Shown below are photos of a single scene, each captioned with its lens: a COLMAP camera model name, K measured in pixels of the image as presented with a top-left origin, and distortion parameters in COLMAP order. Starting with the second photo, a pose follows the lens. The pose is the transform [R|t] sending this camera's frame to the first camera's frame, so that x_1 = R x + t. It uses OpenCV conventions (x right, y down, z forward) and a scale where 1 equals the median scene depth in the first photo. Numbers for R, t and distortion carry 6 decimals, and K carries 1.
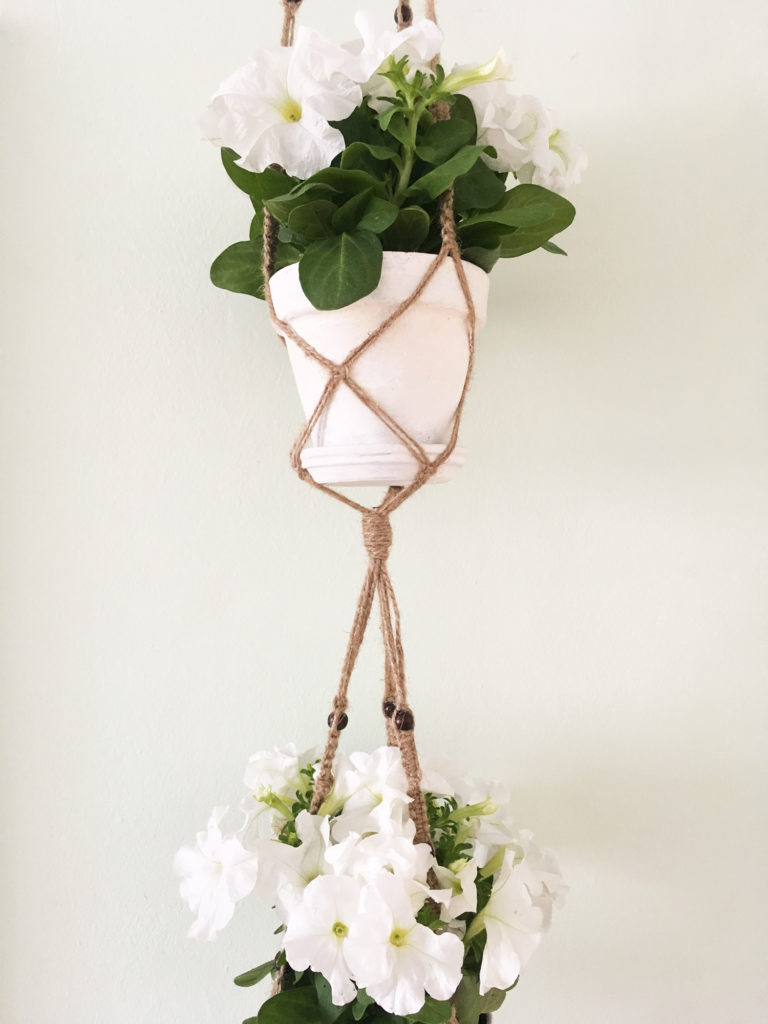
lens RADIAL K [[881.9, 0, 386.0], [0, 881.9, 516.4], [0, 0, 1]] dist [0.062176, -0.082265]
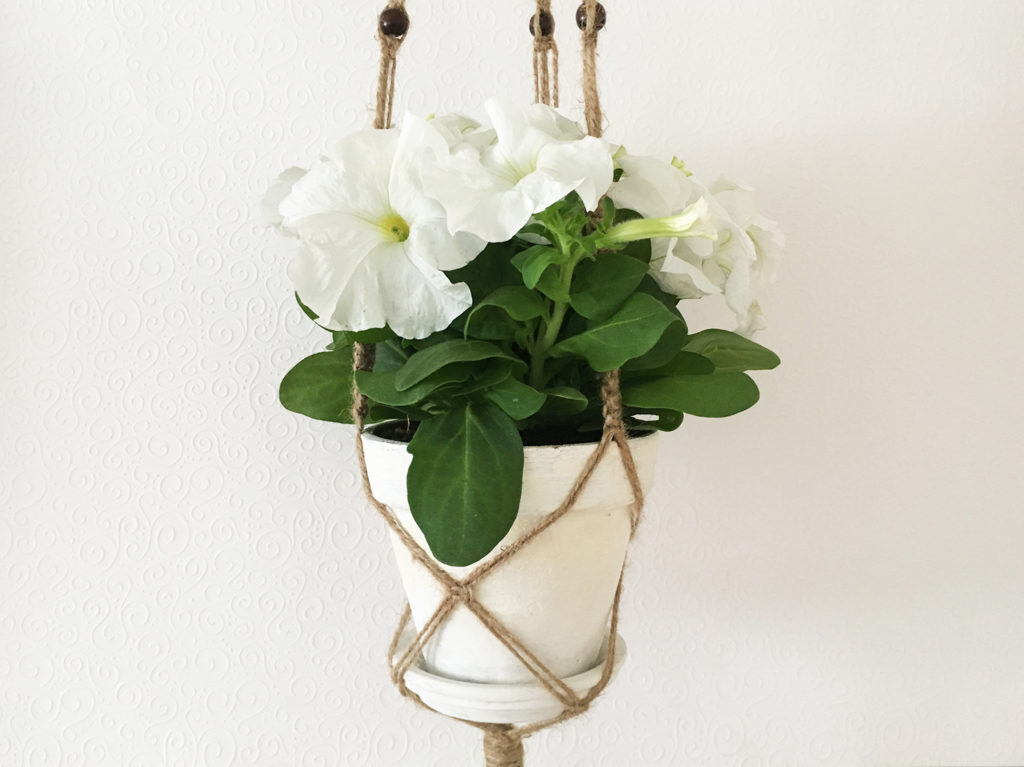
lens RADIAL K [[955.0, 0, 518.4], [0, 955.0, 376.7], [0, 0, 1]] dist [0.045080, 0.000000]
pose [[0.998576, 0.006513, 0.052949, -0.047222], [-0.011386, 0.995670, 0.092261, -0.412235], [-0.052119, -0.092733, 0.994326, 0.226030]]
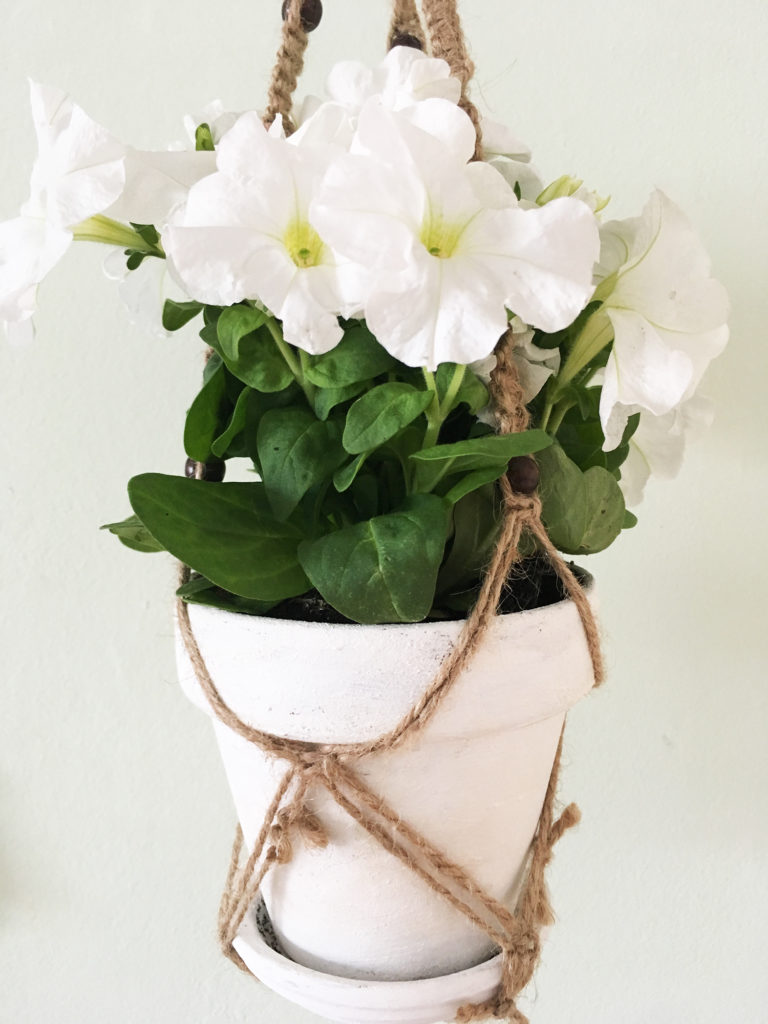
lens RADIAL K [[881.9, 0, 383.6], [0, 881.9, 514.5], [0, 0, 1]] dist [0.062176, -0.082265]
pose [[0.999861, -0.001601, 0.016612, -0.017728], [-0.000019, 0.995281, 0.097031, 0.499675], [-0.016689, -0.097018, 0.995143, 0.498683]]
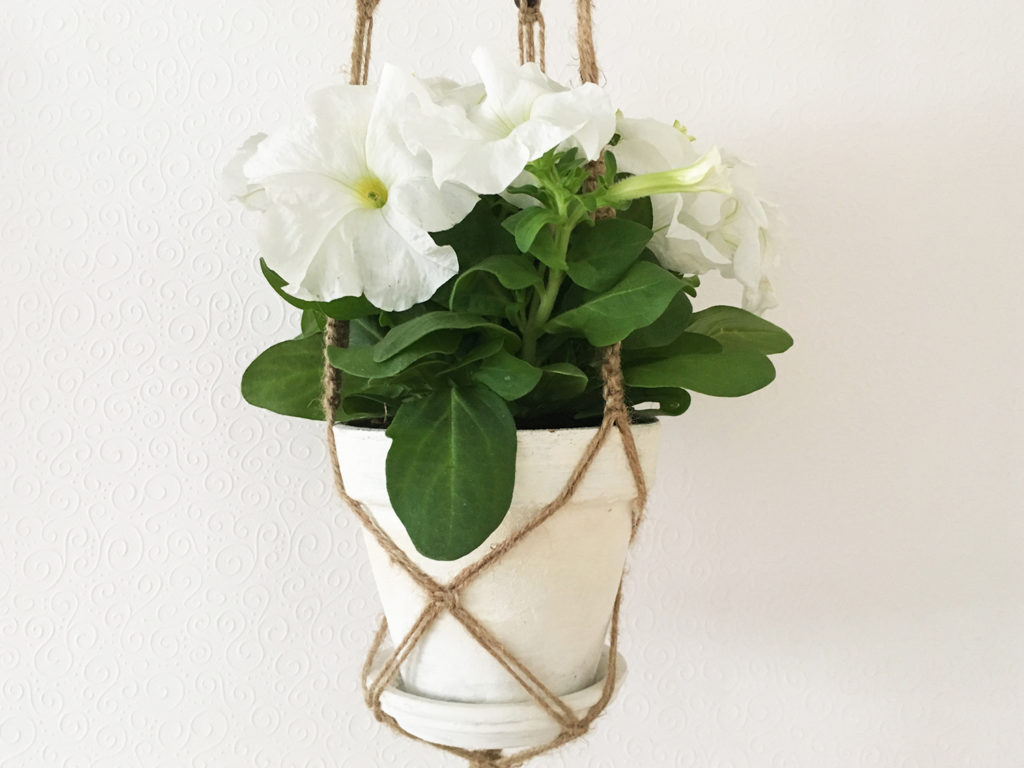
lens RADIAL K [[955.0, 0, 516.2], [0, 955.0, 379.3], [0, 0, 1]] dist [0.045080, 0.000000]
pose [[0.996168, 0.005694, 0.087280, -0.062214], [-0.009150, 0.999187, 0.039253, -0.350713], [-0.086986, -0.039901, 0.995410, 0.298505]]
